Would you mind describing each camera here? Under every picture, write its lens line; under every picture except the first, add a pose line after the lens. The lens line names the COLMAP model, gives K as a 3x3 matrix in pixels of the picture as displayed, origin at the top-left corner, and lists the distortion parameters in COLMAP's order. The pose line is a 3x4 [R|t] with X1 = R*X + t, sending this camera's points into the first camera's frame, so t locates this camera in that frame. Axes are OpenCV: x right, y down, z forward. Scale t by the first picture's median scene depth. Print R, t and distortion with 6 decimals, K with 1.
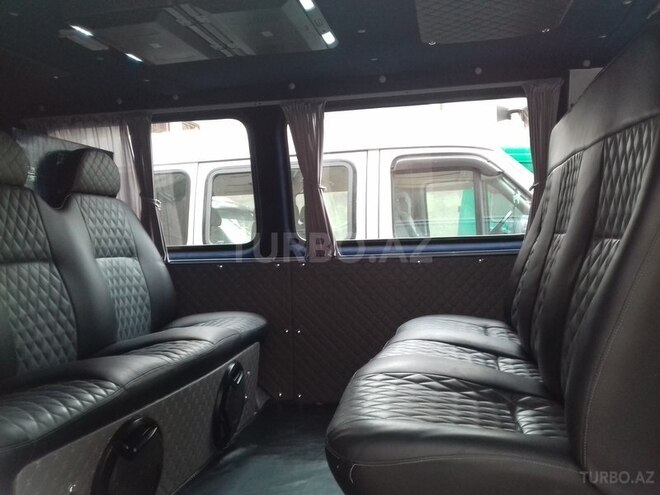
lens RADIAL K [[610.4, 0, 330.0], [0, 610.4, 247.5], [0, 0, 1]] dist [0.117981, -0.285002]
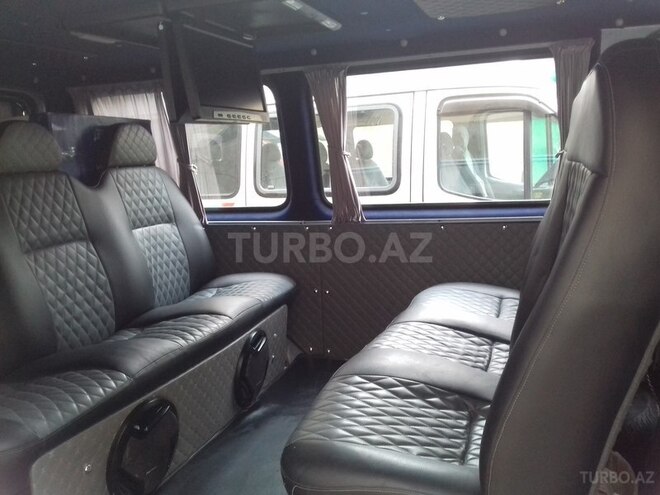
lens RADIAL K [[610.4, 0, 330.0], [0, 610.4, 247.5], [0, 0, 1]] dist [0.117981, -0.285002]
pose [[0.991118, 0.003762, -0.132930, 0.111235], [0.015667, 0.989336, 0.144809, -0.107432], [0.132057, -0.145606, 0.980490, -0.018350]]
